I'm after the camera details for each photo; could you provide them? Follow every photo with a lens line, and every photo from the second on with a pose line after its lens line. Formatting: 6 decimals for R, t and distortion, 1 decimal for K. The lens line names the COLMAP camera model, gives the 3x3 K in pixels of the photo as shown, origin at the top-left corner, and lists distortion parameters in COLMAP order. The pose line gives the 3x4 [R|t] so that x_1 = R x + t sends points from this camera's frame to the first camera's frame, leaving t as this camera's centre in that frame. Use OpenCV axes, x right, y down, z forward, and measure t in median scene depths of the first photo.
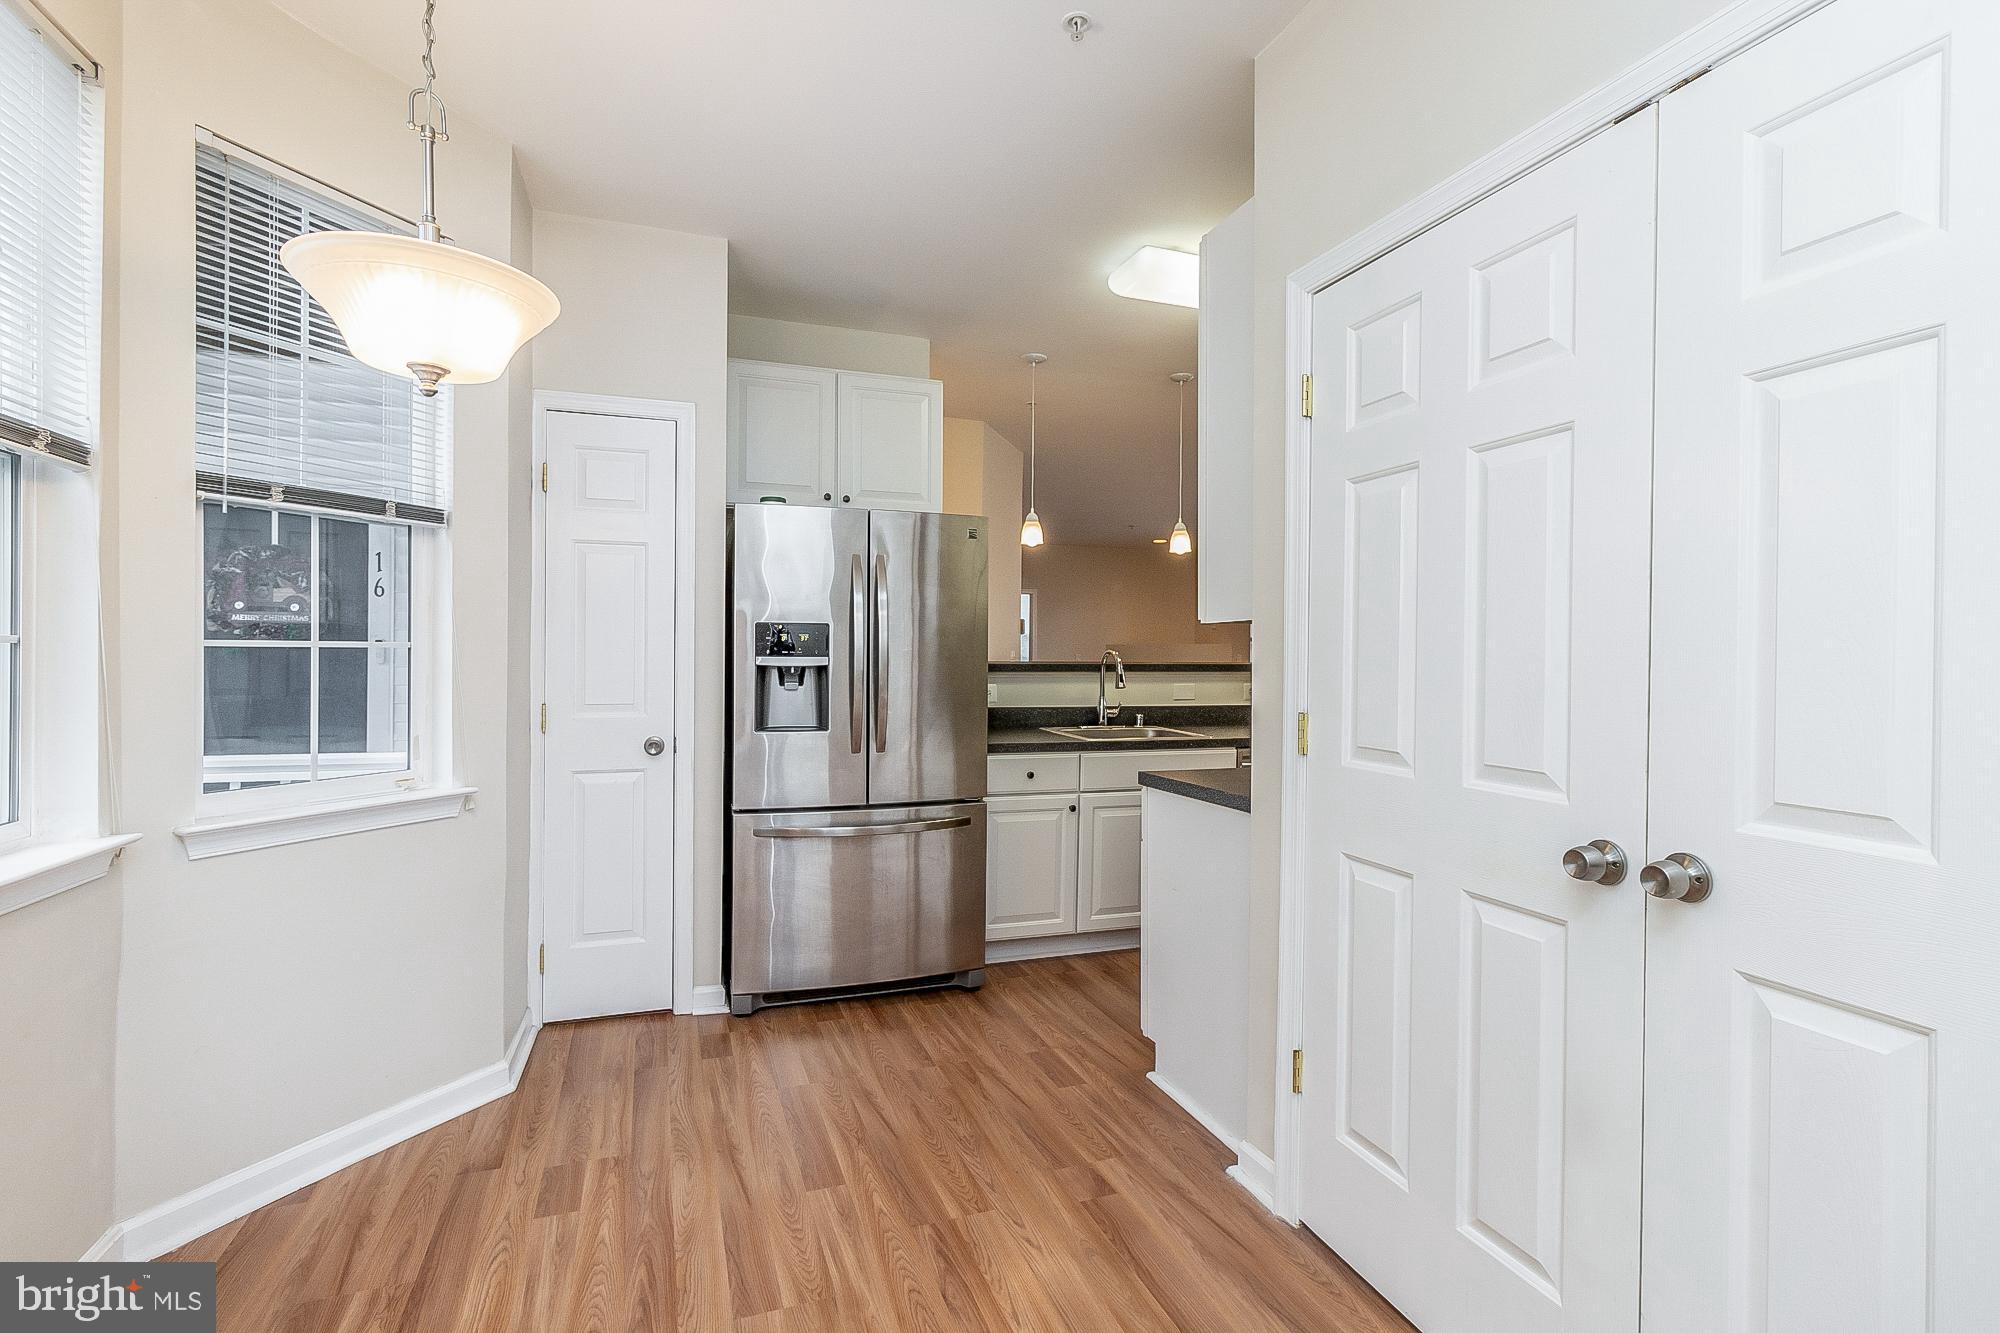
lens RADIAL K [[927.8, 0, 1019.1], [0, 927.8, 658.9], [0, 0, 1]] dist [0.003149, -0.001297]
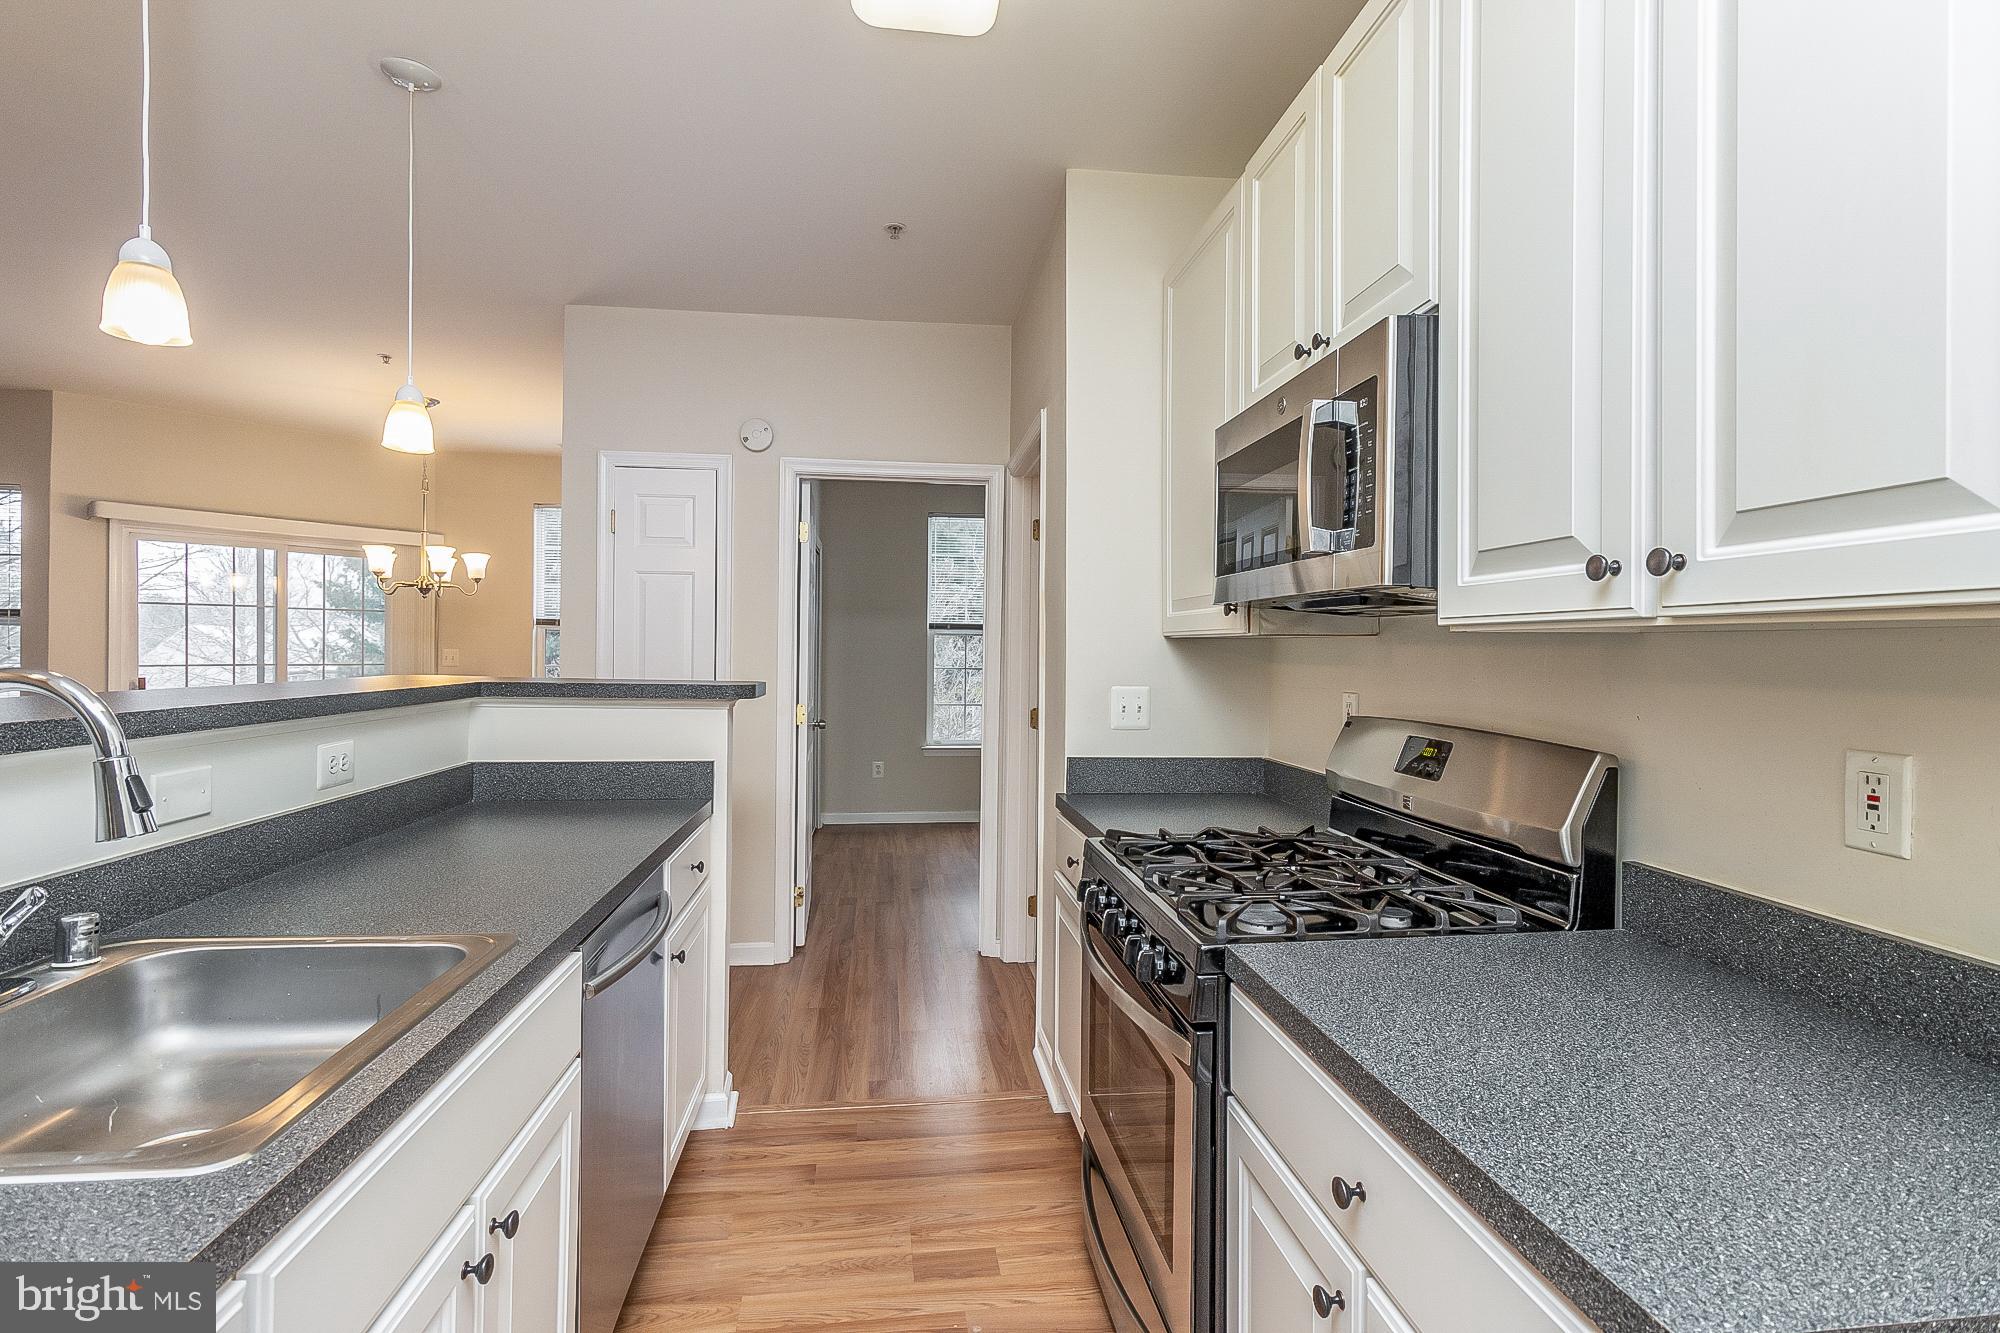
lens RADIAL K [[927.8, 0, 1011.3], [0, 927.8, 652.6], [0, 0, 1]] dist [0.003149, -0.001297]
pose [[0.232339, -0.007878, 0.972603, -0.082306], [-0.000664, 0.999966, 0.008258, -0.019923], [-0.972635, -0.002565, 0.232326, 0.920127]]
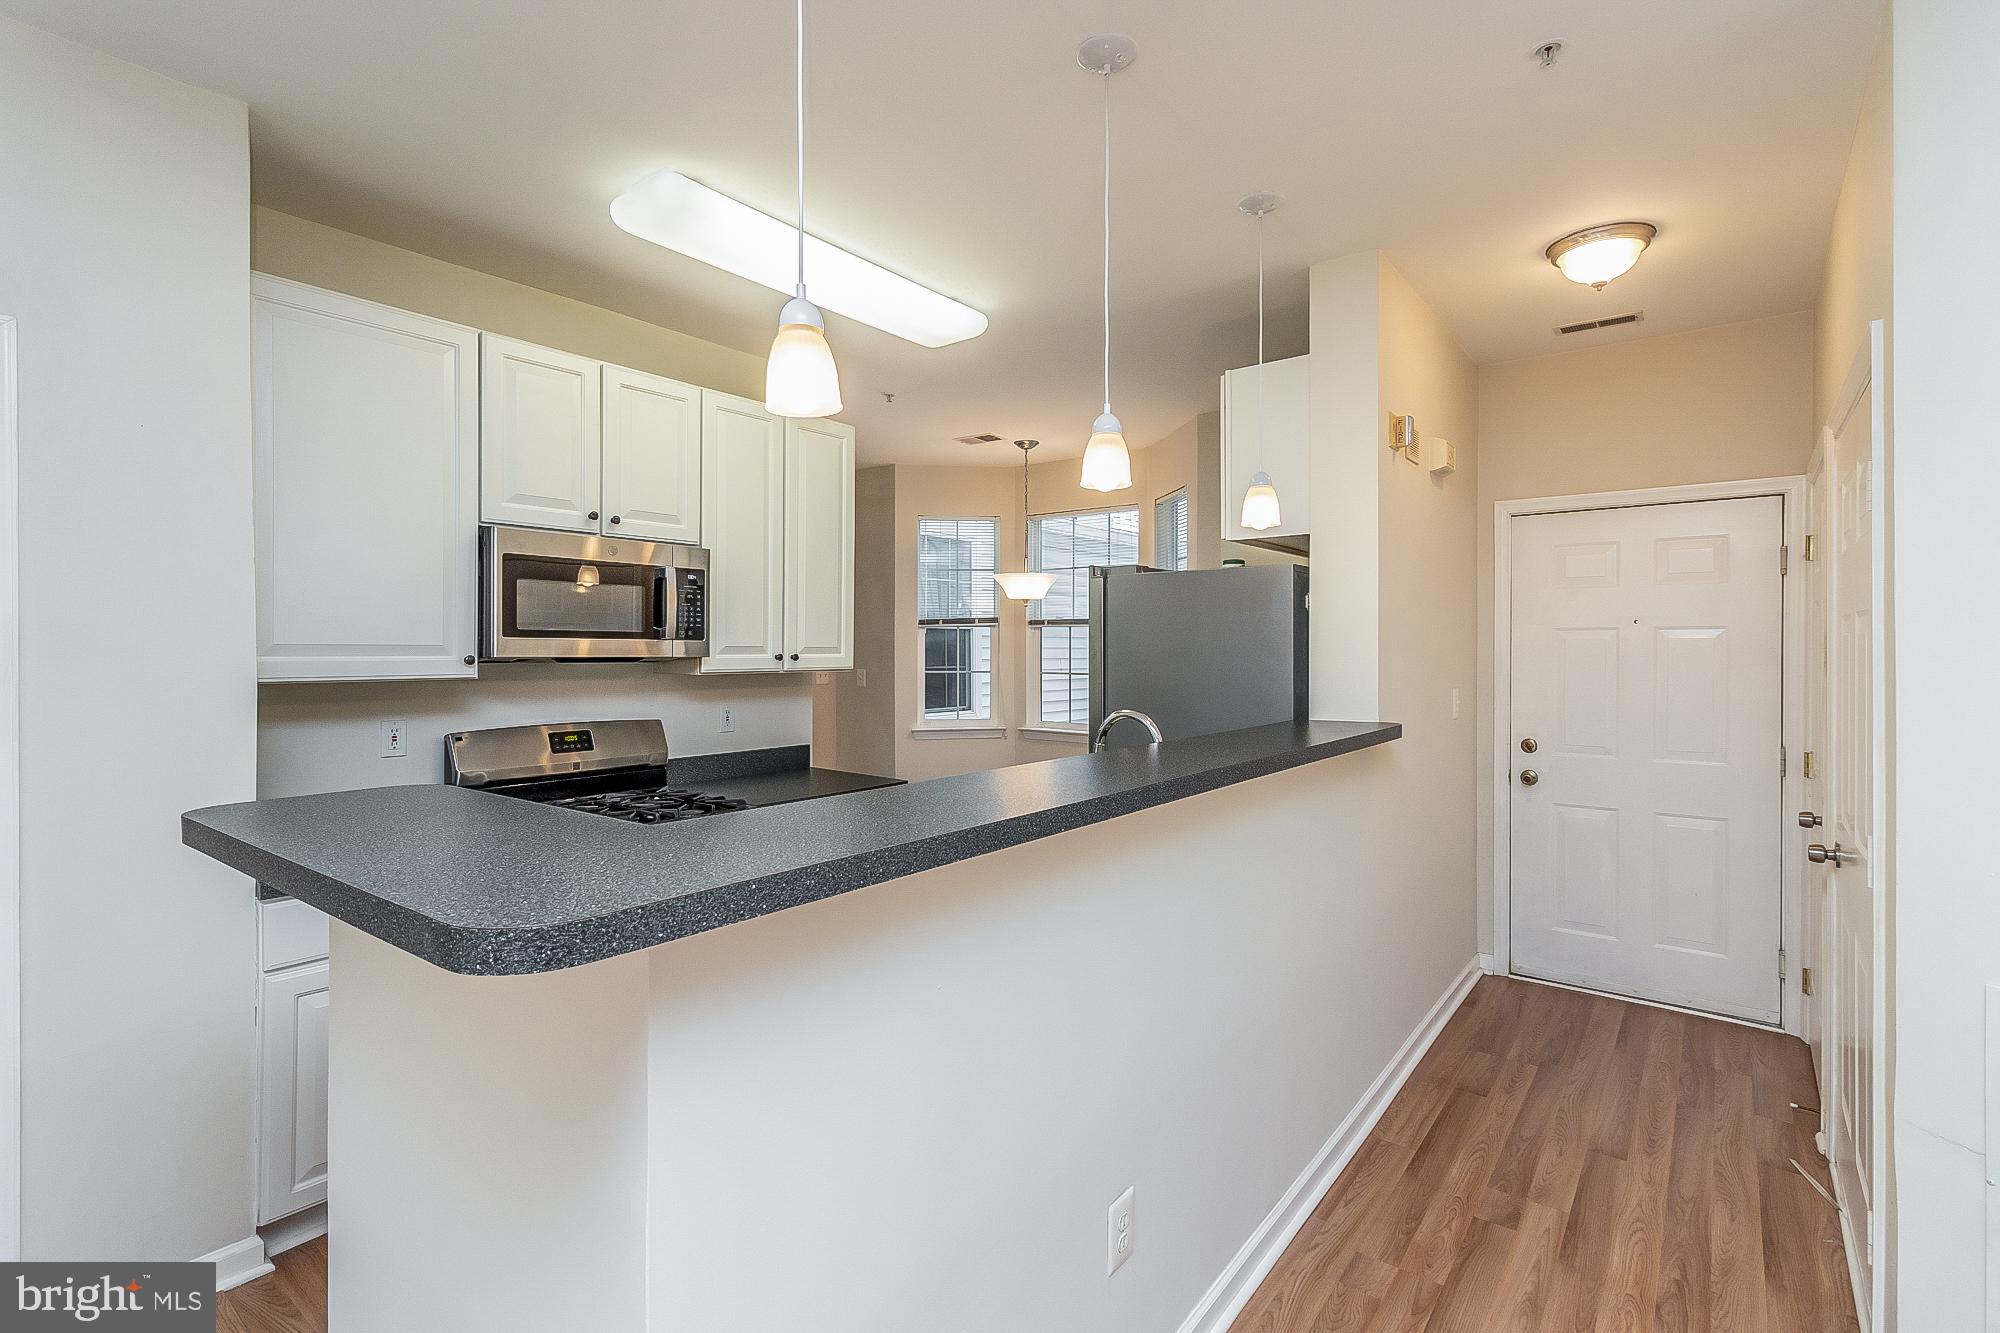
lens RADIAL K [[927.8, 0, 1001.6], [0, 927.8, 658.5], [0, 0, 1]] dist [0.003149, -0.001297]
pose [[-0.856136, -0.000770, -0.516749, 0.587957], [-0.009615, 0.999850, 0.014440, -0.061378], [0.516661, 0.017332, -0.856015, 1.866526]]
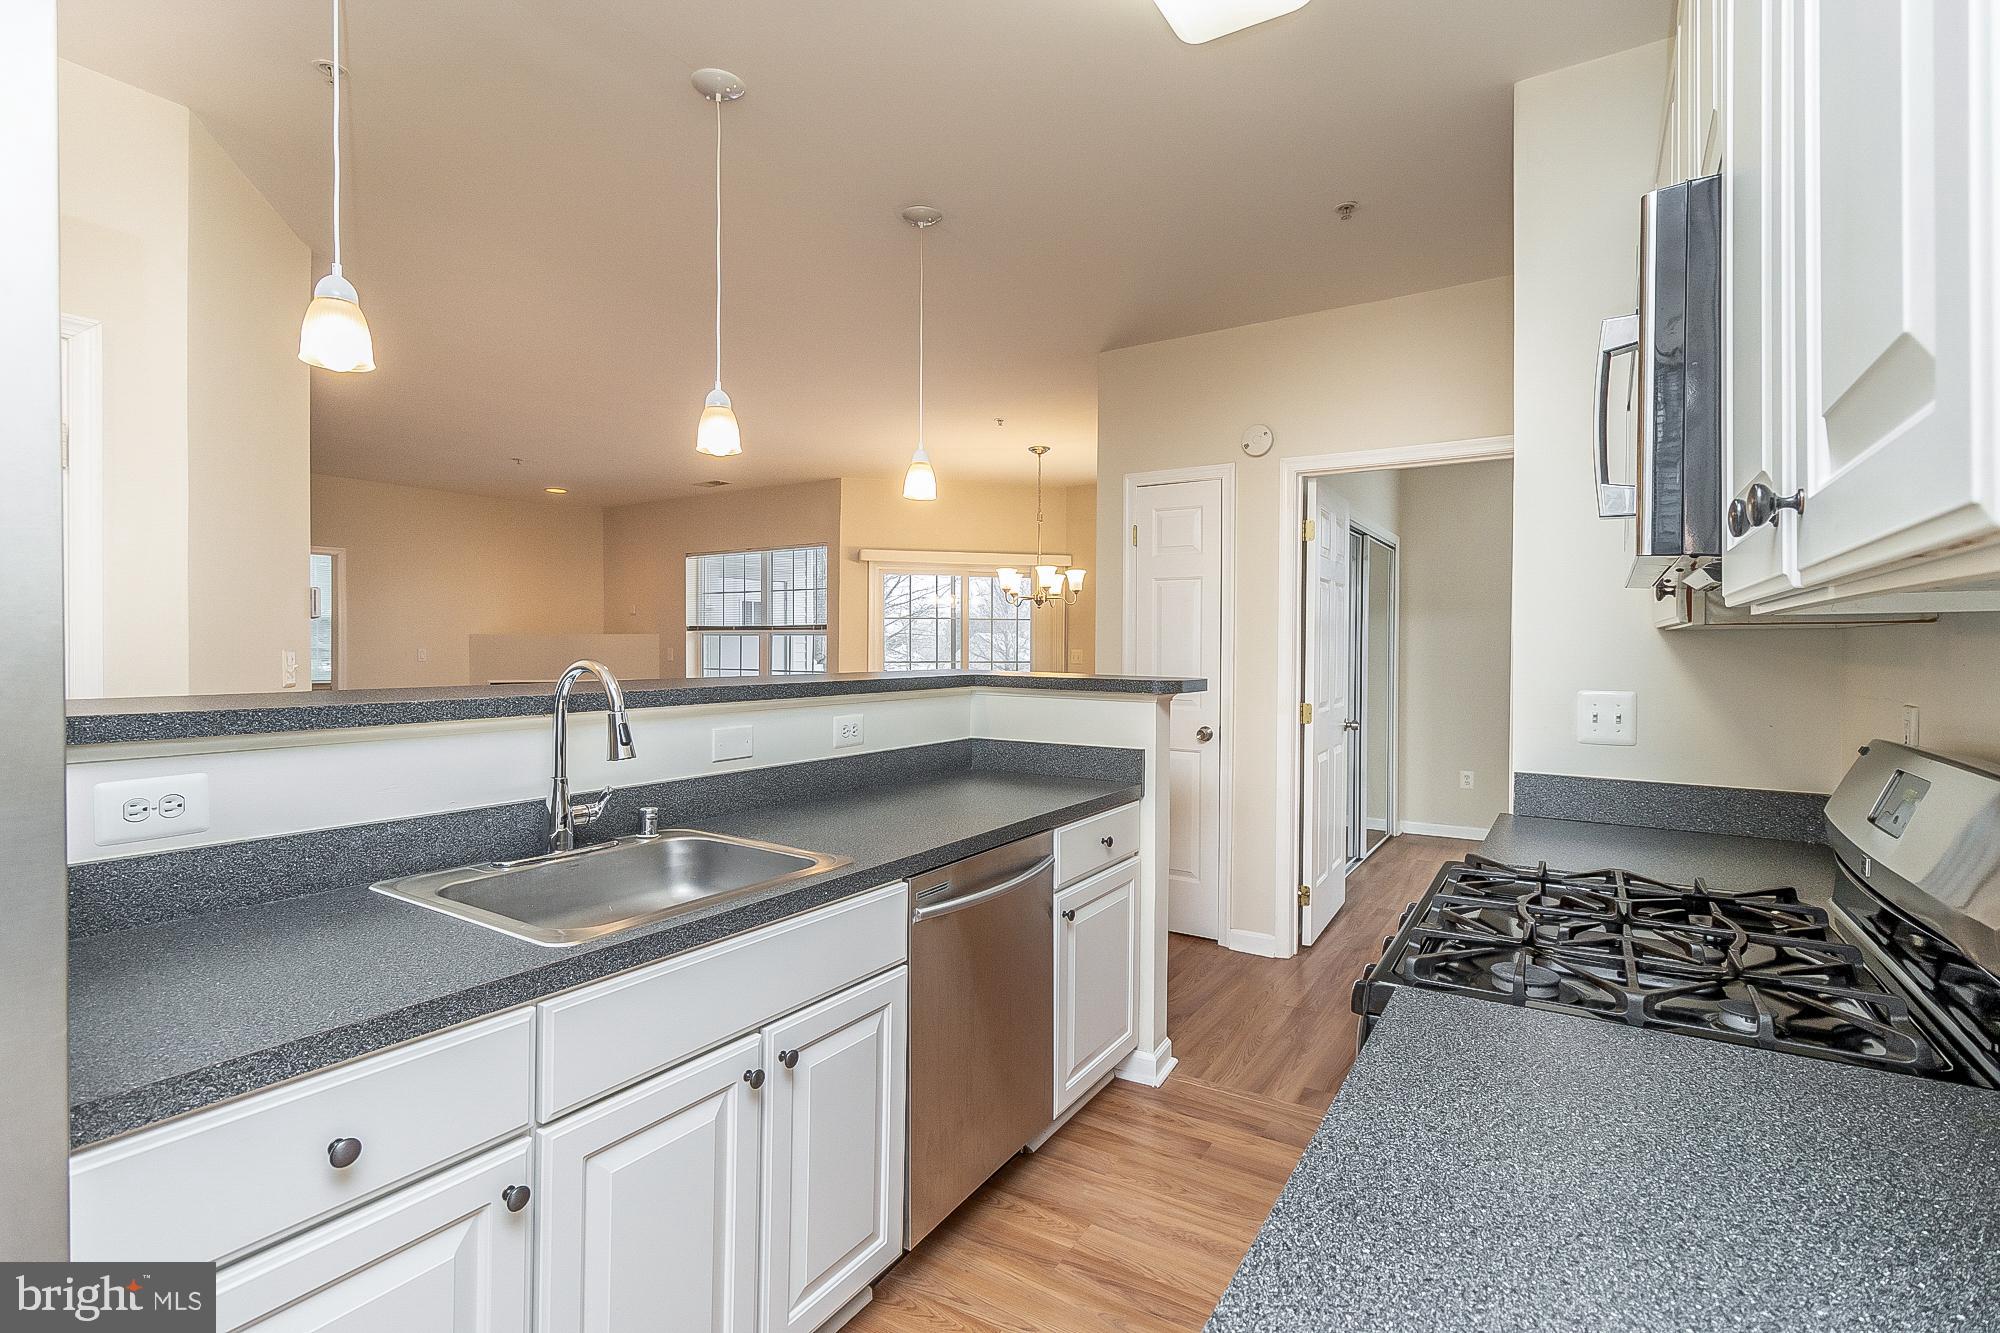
lens RADIAL K [[927.8, 0, 1029.1], [0, 927.8, 650.7], [0, 0, 1]] dist [0.003149, -0.001297]
pose [[0.791556, -0.007724, 0.611048, 0.007925], [0.006753, 0.999970, 0.003892, -0.017628], [-0.611059, 0.001045, 0.791584, 0.734048]]
